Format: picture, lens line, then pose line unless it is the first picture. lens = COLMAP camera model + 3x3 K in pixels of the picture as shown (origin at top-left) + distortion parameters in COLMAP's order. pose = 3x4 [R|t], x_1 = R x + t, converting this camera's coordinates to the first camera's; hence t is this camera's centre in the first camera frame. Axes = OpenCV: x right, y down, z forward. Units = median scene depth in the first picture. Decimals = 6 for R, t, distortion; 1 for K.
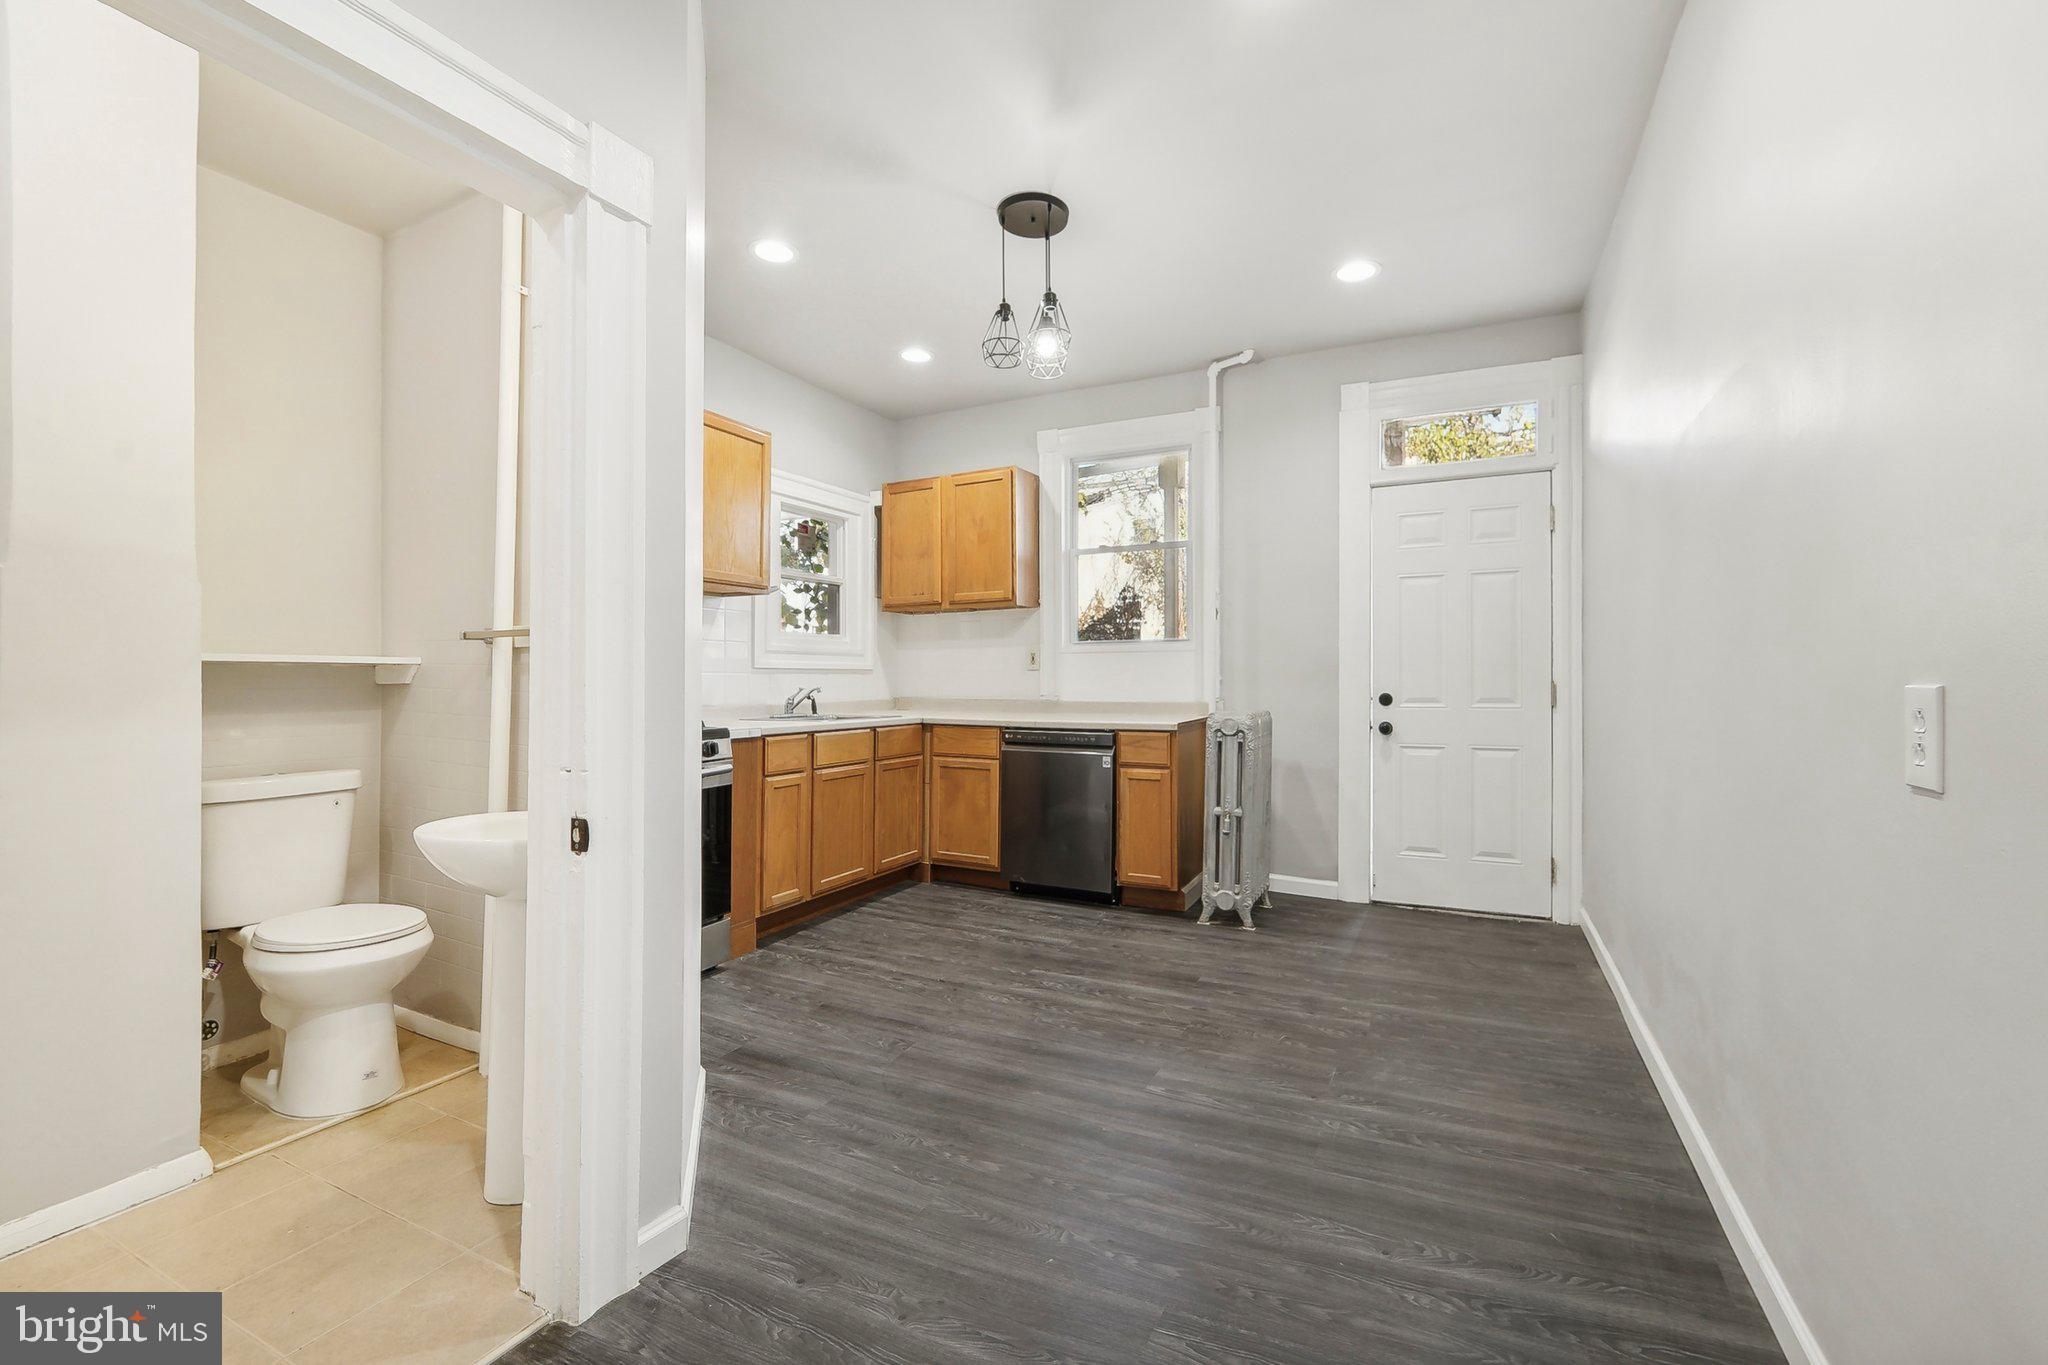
lens RADIAL K [[851.7, 0, 1036.9], [0, 851.7, 688.2], [0, 0, 1]] dist [-0.013316, -0.000280]
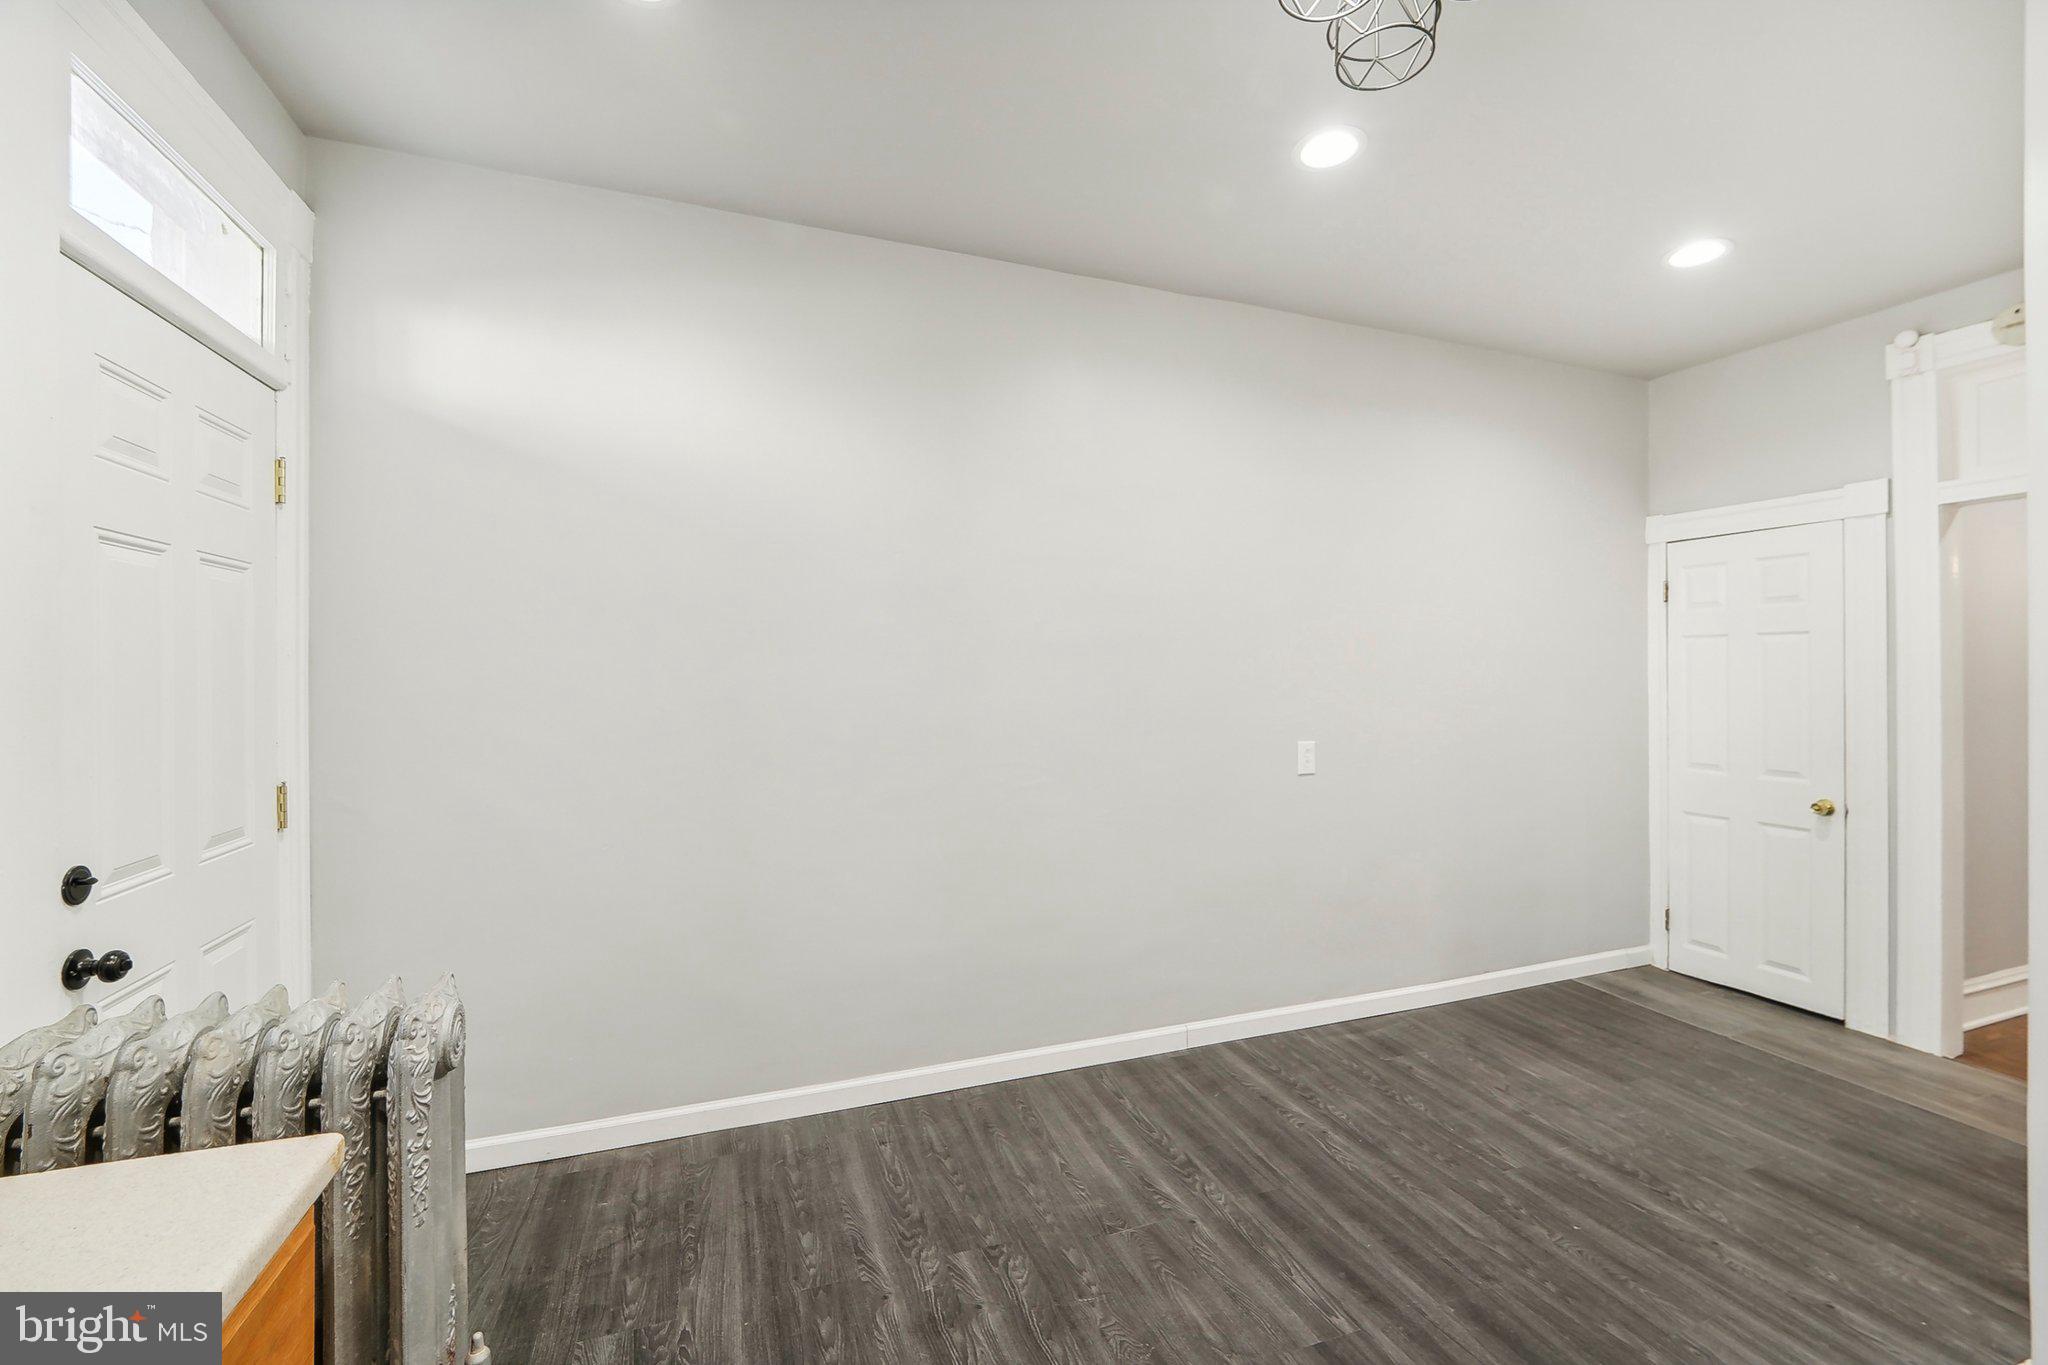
lens RADIAL K [[851.7, 0, 1036.8], [0, 851.7, 683.8], [0, 0, 1]] dist [-0.013316, -0.000280]
pose [[-0.733375, 0.001274, 0.679823, -0.111044], [0.010594, 0.999898, 0.009555, -0.073204], [-0.679742, 0.014210, -0.733314, 1.092516]]
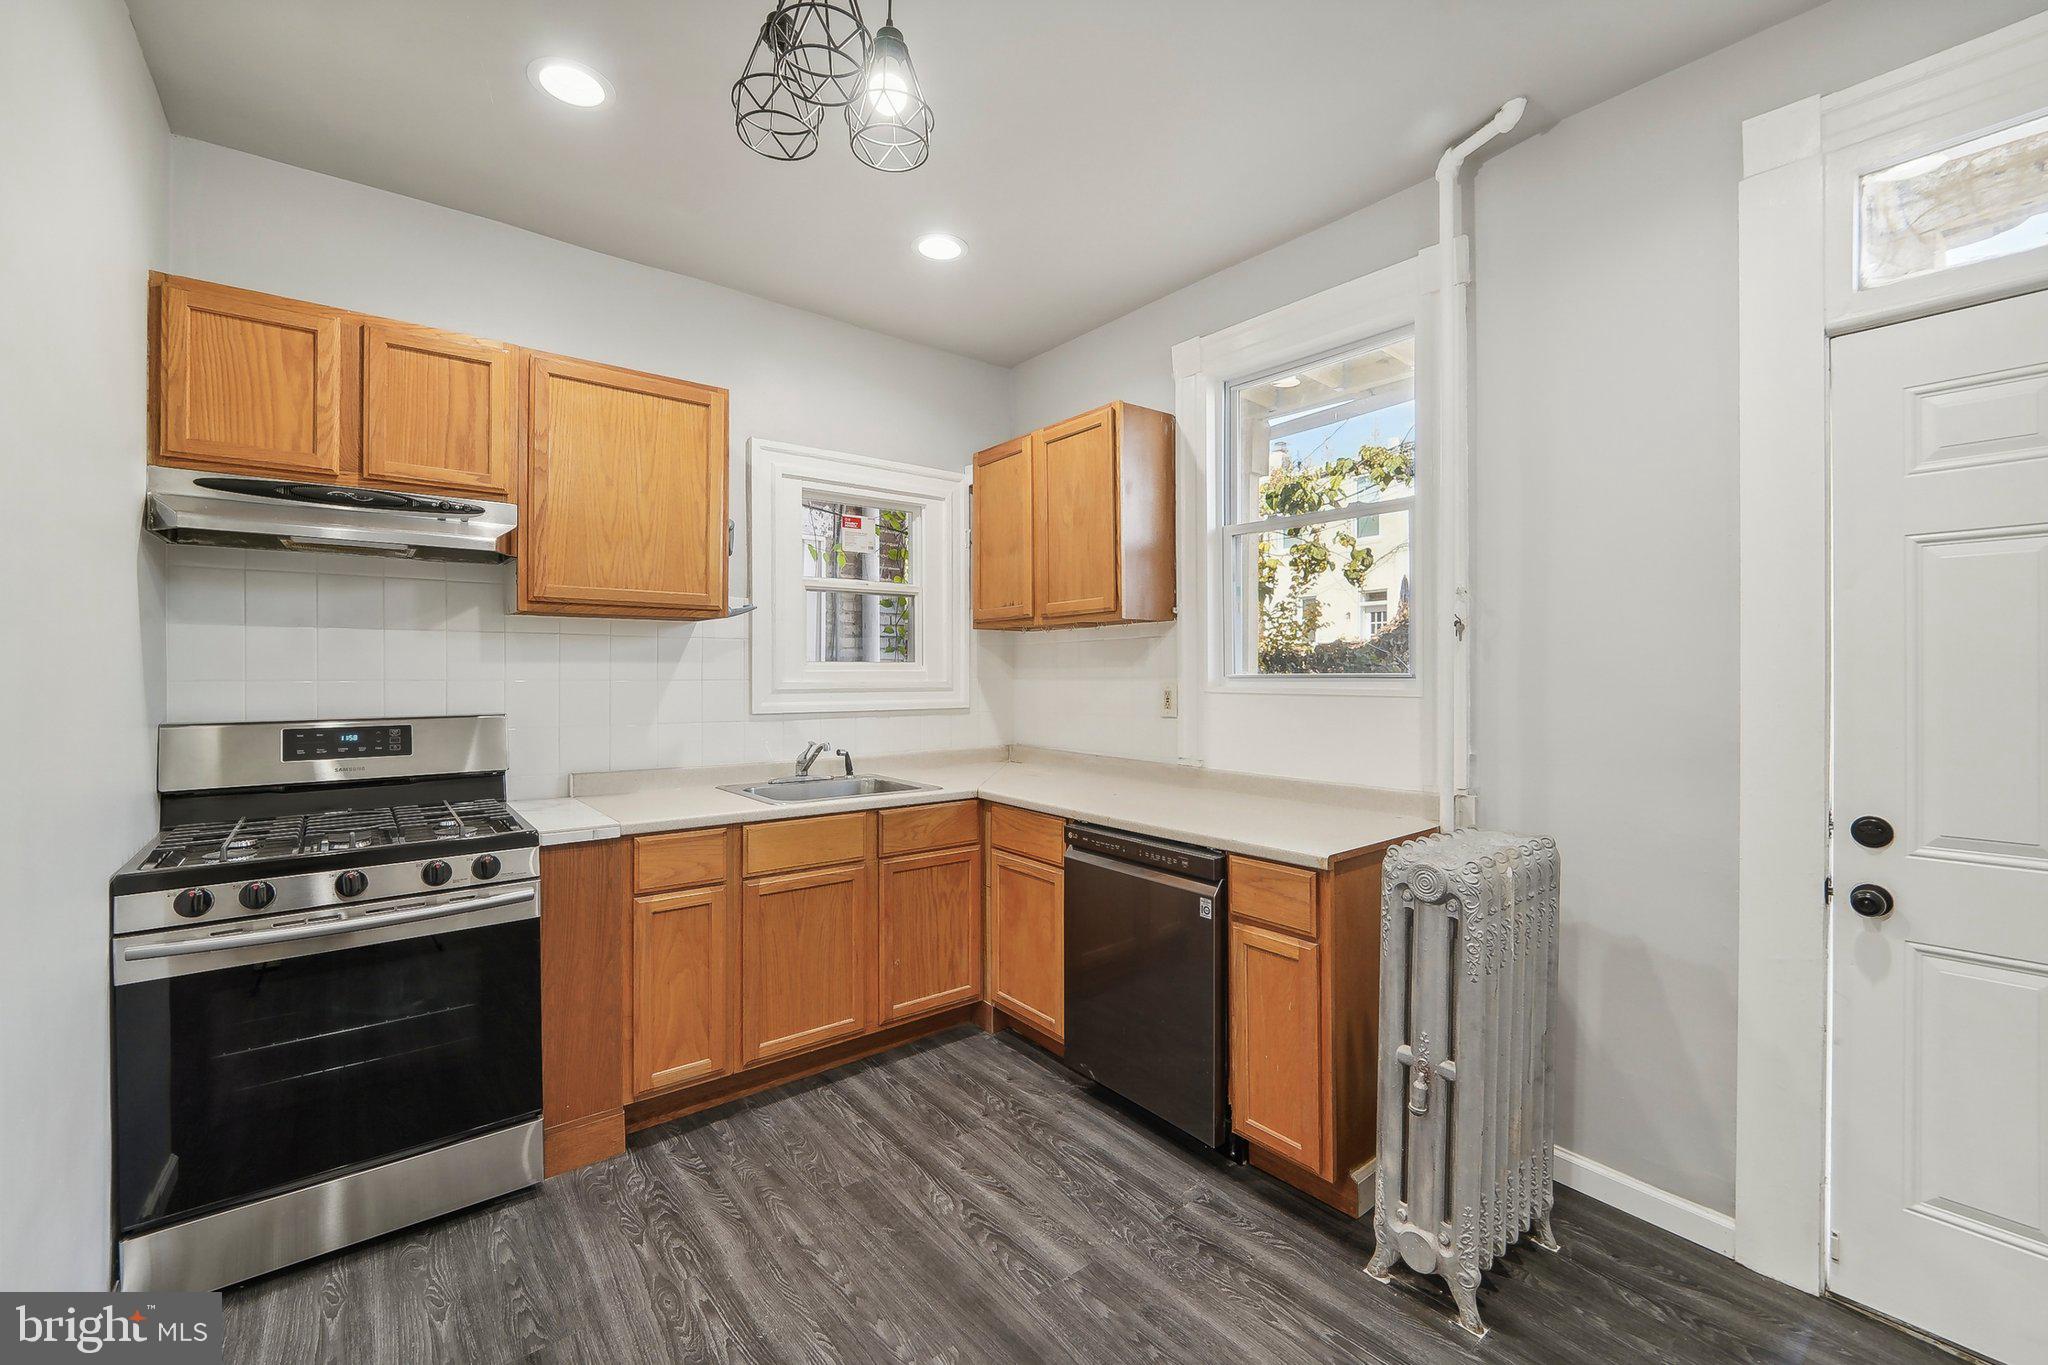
lens RADIAL K [[851.7, 0, 1031.0], [0, 851.7, 674.2], [0, 0, 1]] dist [-0.013316, -0.000280]
pose [[0.912094, 0.005281, -0.409947, 0.220064], [-0.009559, 0.999919, -0.008389, -0.063460], [0.409870, 0.011570, 0.912071, 0.493386]]
